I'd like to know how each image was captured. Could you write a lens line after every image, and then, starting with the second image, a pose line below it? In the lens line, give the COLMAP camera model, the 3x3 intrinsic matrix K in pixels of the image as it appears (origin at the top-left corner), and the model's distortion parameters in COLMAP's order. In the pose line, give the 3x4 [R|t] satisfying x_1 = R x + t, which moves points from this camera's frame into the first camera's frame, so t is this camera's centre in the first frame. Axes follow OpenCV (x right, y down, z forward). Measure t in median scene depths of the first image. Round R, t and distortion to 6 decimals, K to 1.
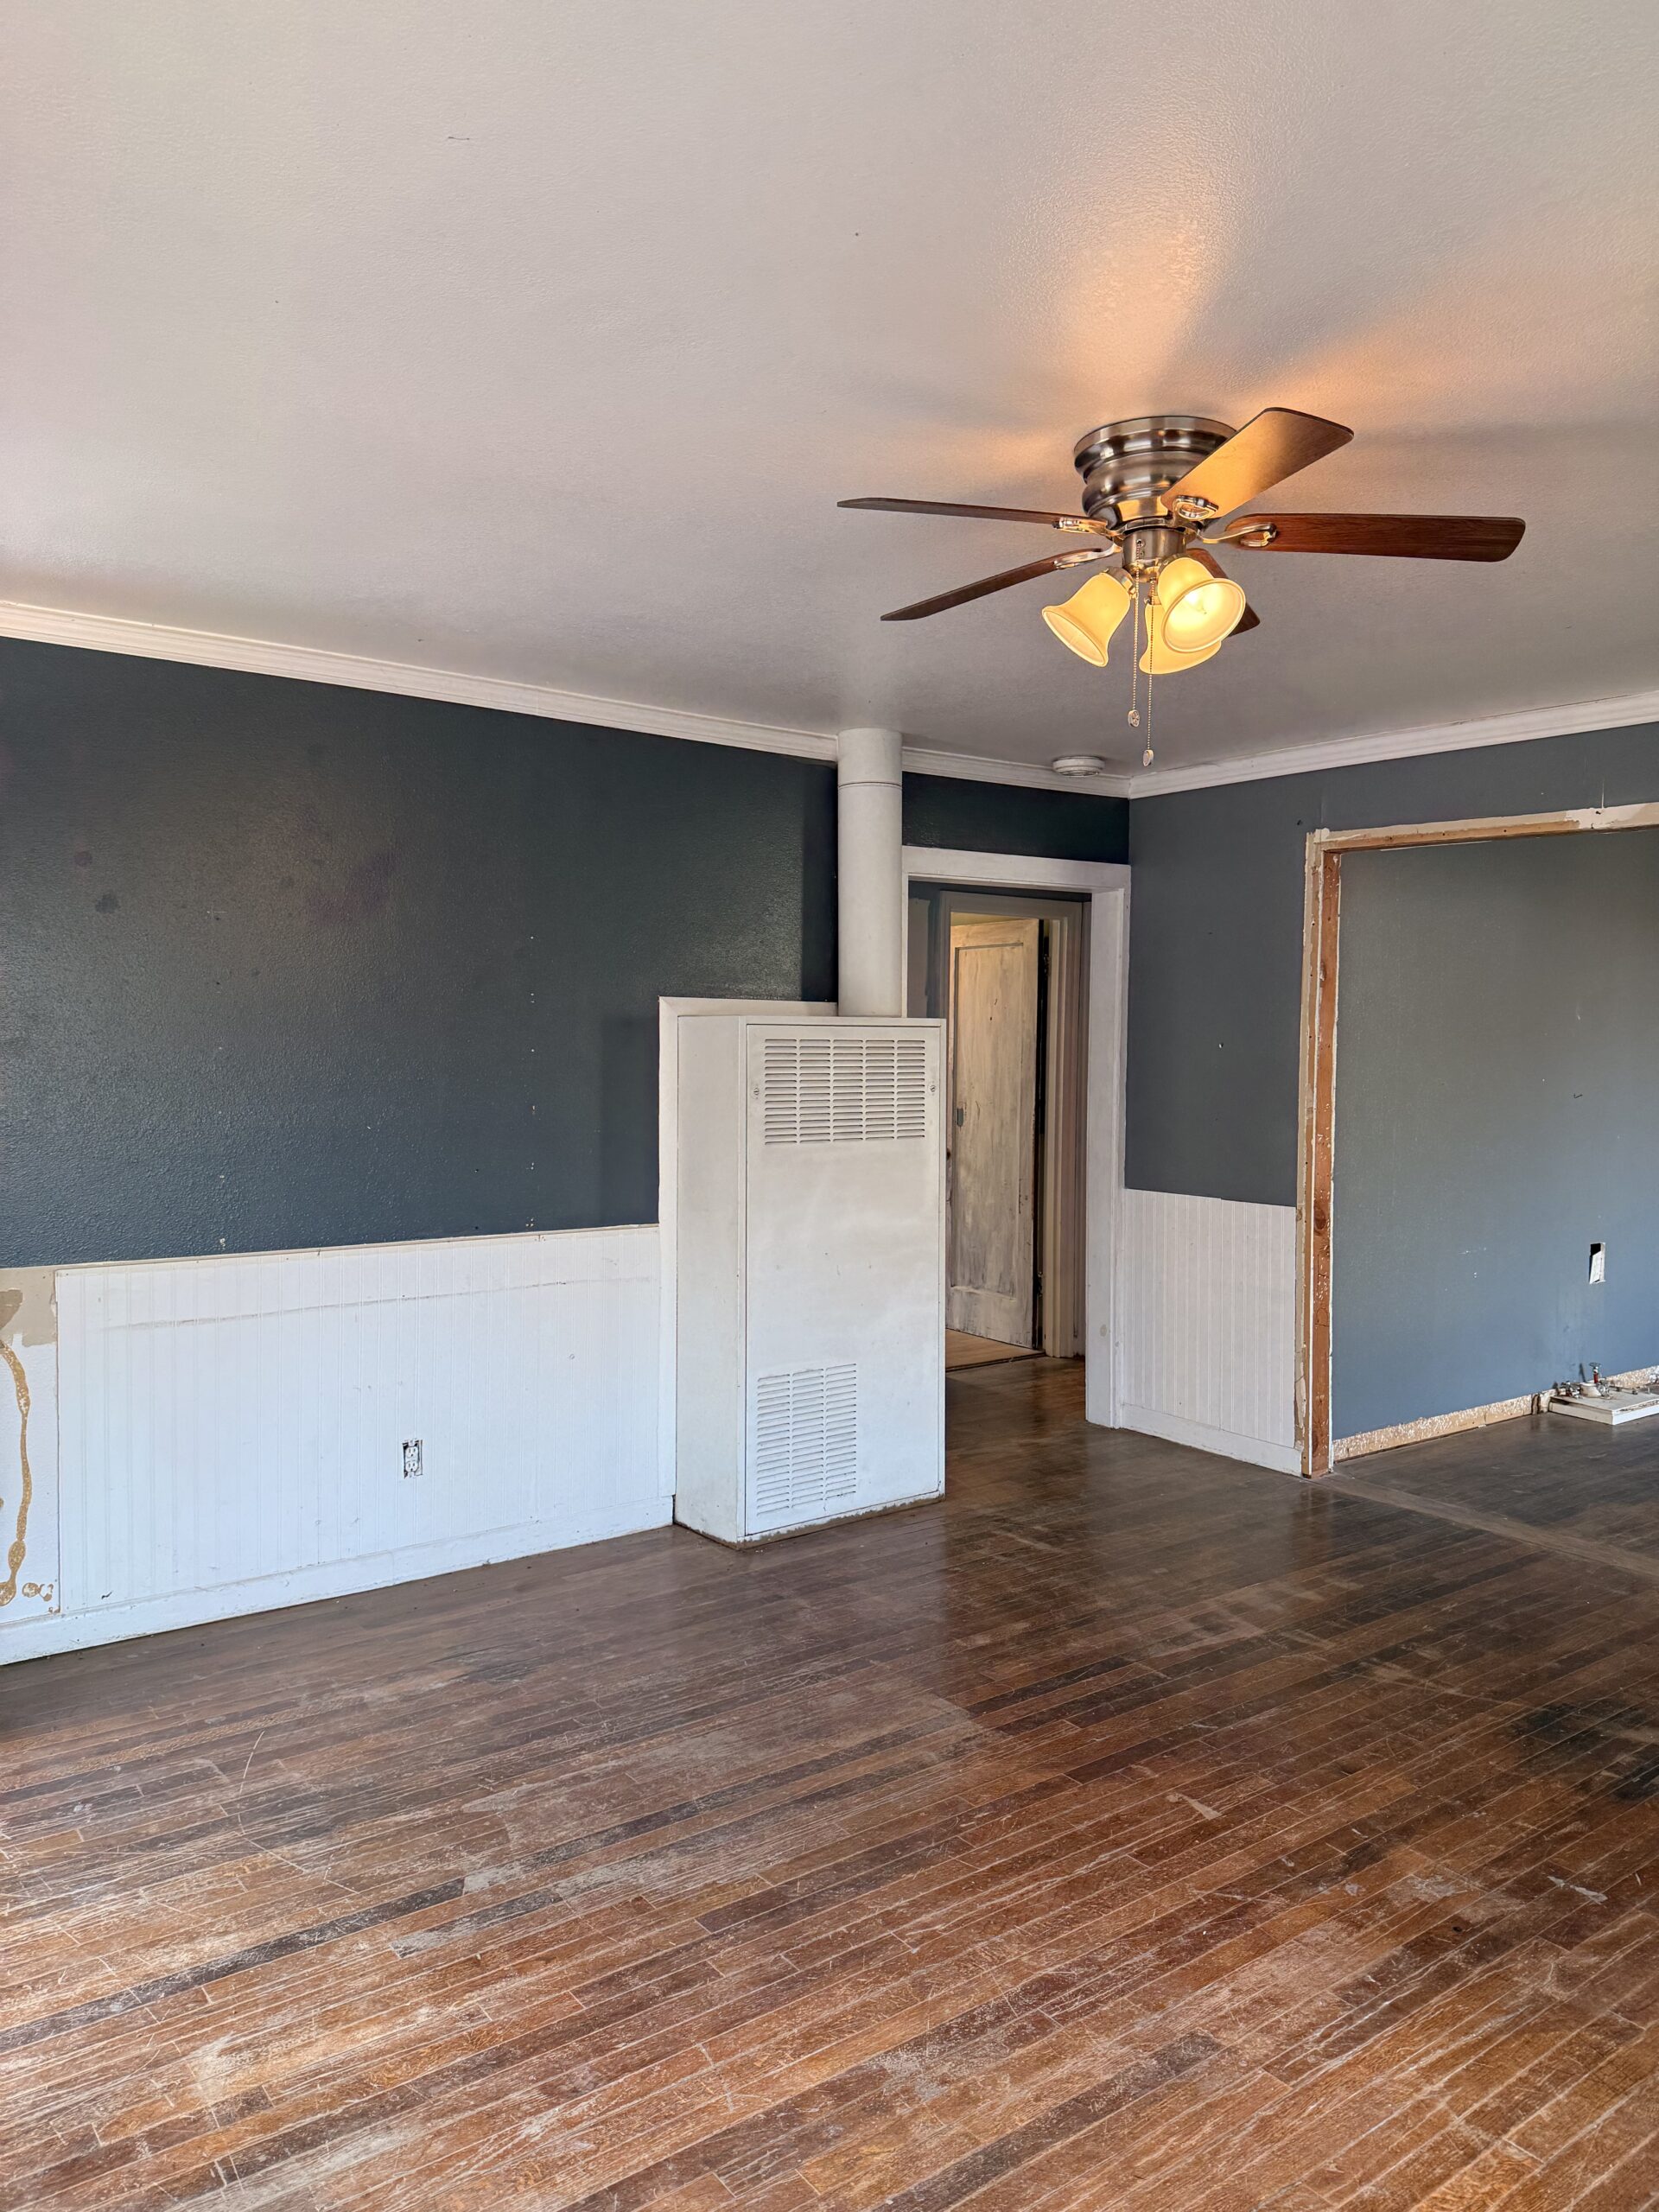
lens RADIAL K [[1558.7, 0, 814.9], [0, 1558.7, 1092.5], [0, 0, 1]] dist [0.029215, -0.027057]
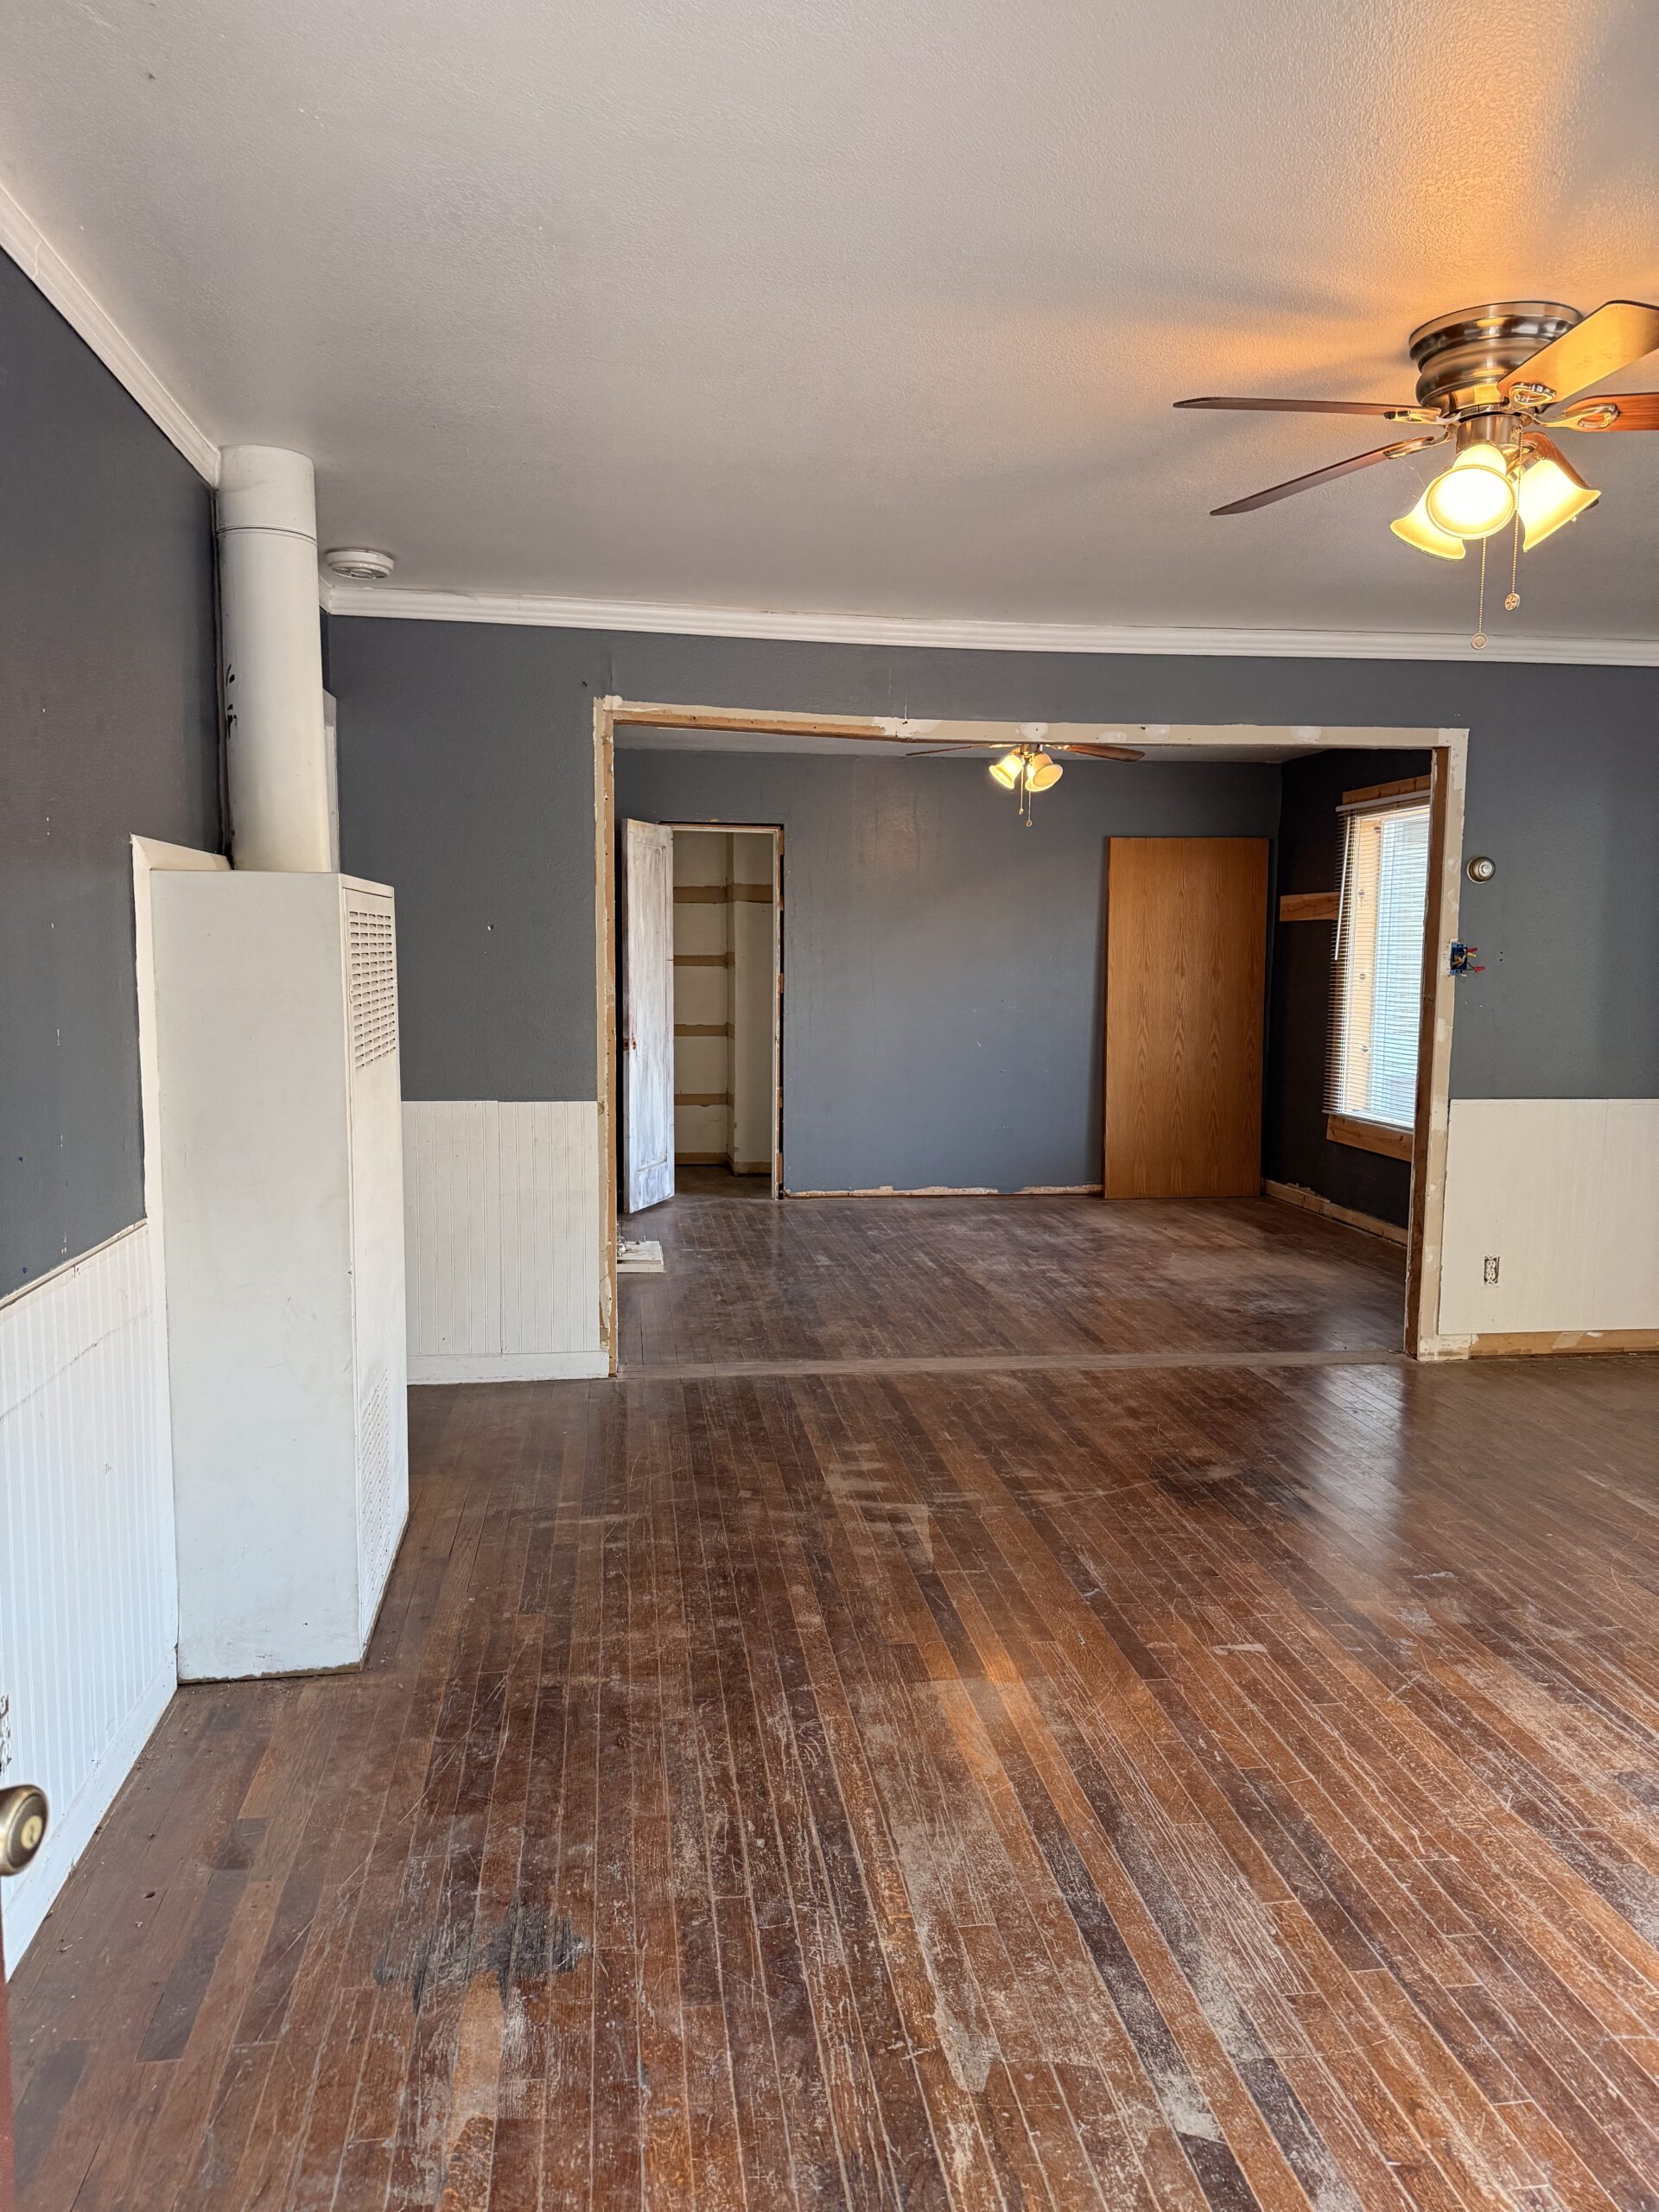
lens RADIAL K [[1558.7, 0, 825.4], [0, 1558.7, 1107.2], [0, 0, 1]] dist [0.029215, -0.027057]
pose [[0.485174, -0.099705, 0.868715, -0.698308], [0.021176, 0.994526, 0.102318, -0.025629], [-0.874161, -0.031247, 0.484629, 0.653778]]
